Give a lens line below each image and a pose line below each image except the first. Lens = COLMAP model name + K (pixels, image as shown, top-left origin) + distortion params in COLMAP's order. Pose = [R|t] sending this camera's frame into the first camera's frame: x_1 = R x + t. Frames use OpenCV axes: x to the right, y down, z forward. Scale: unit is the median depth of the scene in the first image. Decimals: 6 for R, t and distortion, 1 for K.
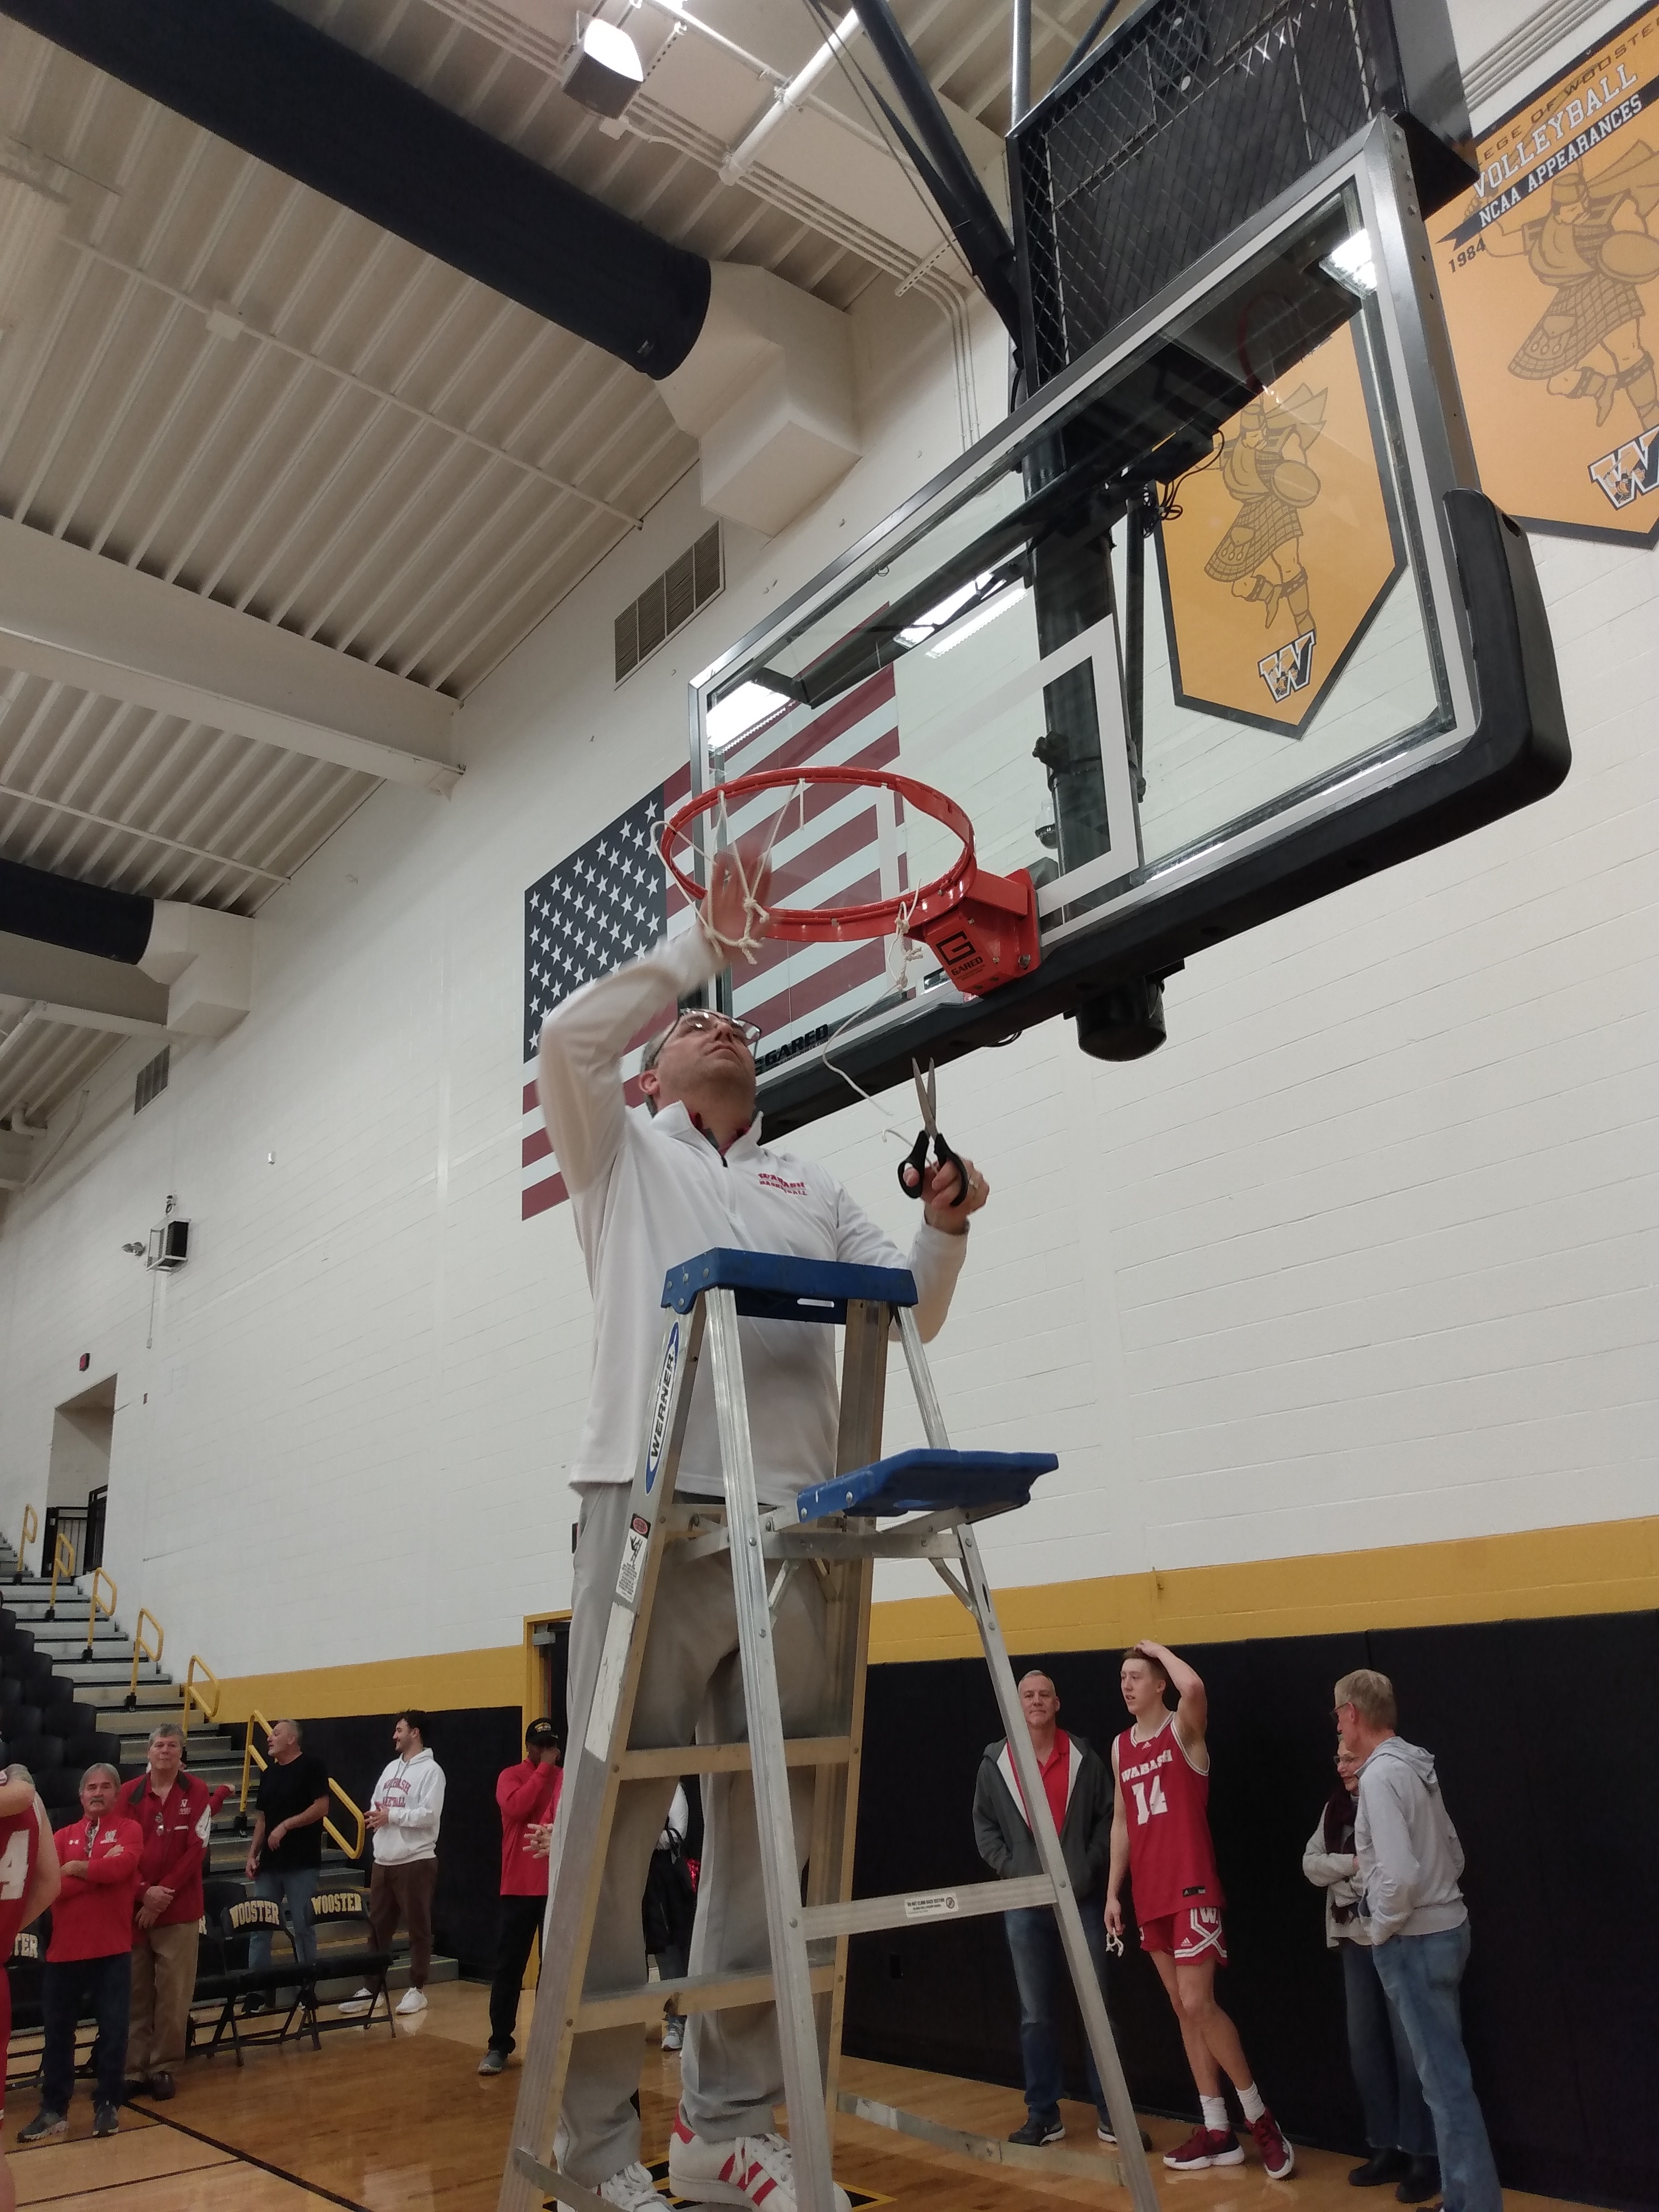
lens RADIAL K [[1733.0, 0, 835.0], [0, 1733.0, 1115.0], [0, 0, 1]] dist [0.049867, -0.093854]
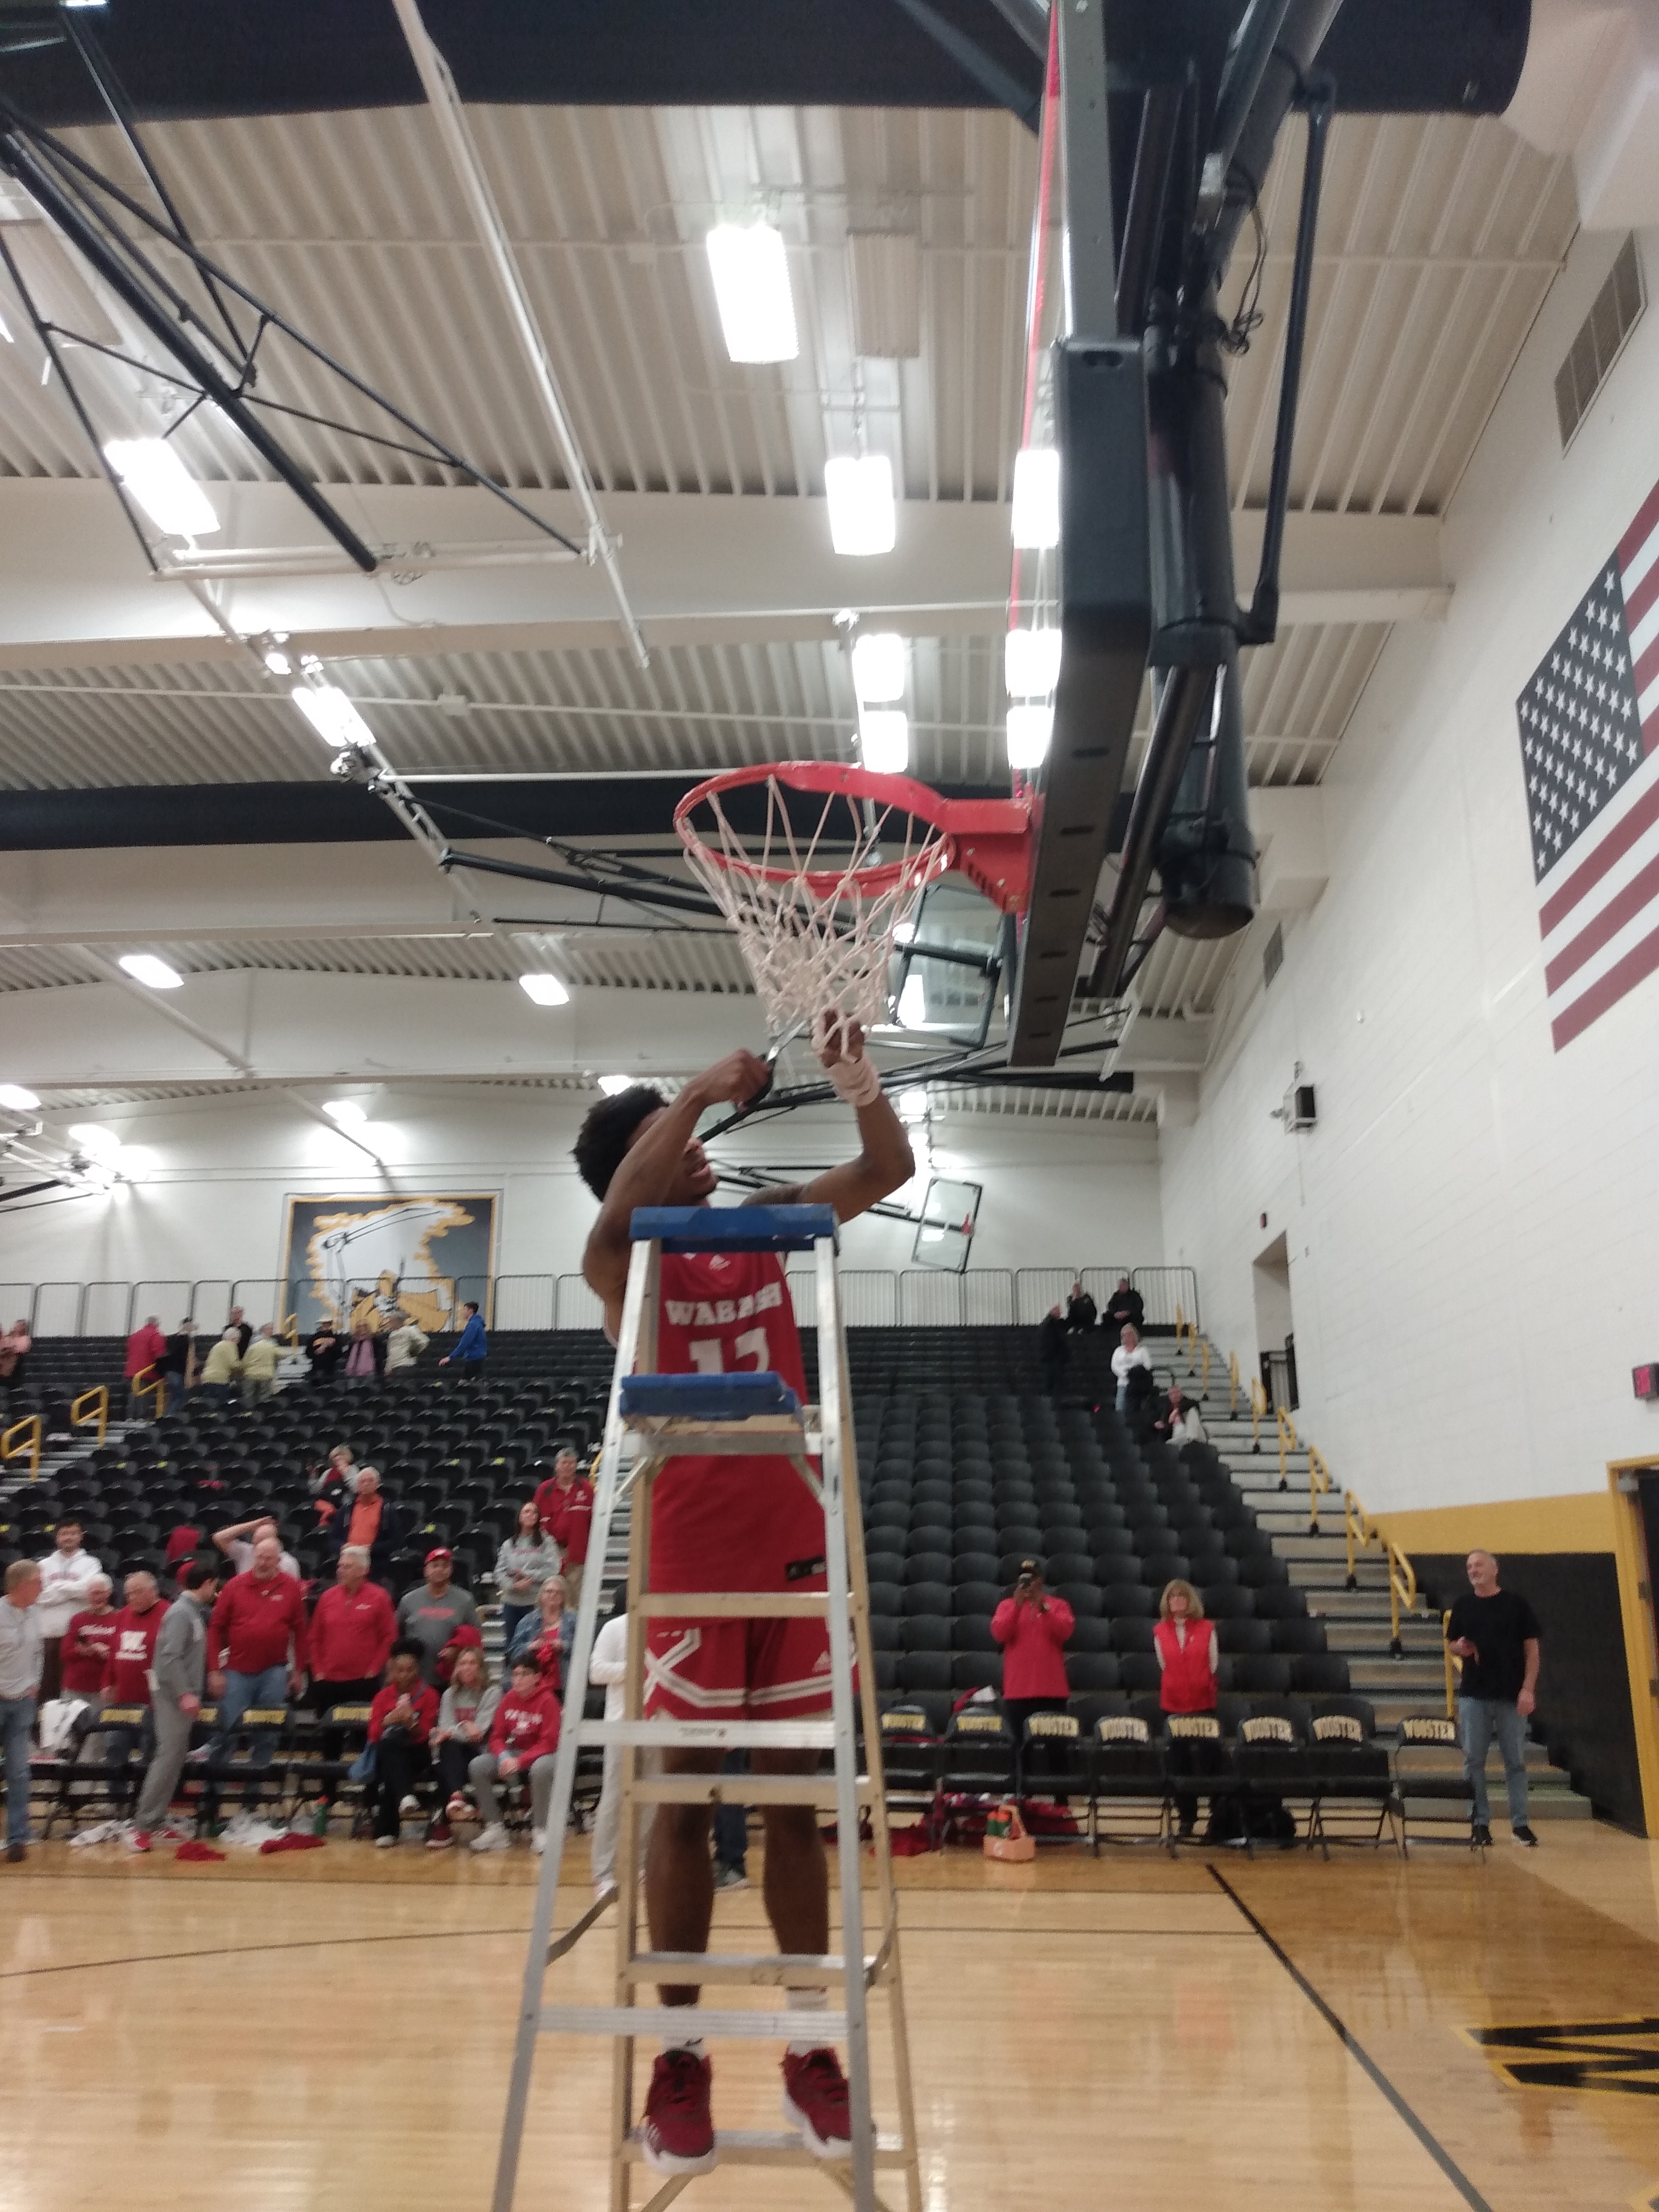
lens RADIAL K [[1723.1, 0, 829.1], [0, 1723.1, 1110.9], [0, 0, 1]] dist [0.156079, -0.382233]
pose [[0.737052, -0.116500, -0.665719, 0.177523], [0.176810, 0.983963, 0.023563, 0.000652], [0.652297, -0.135073, 0.745831, 0.034805]]
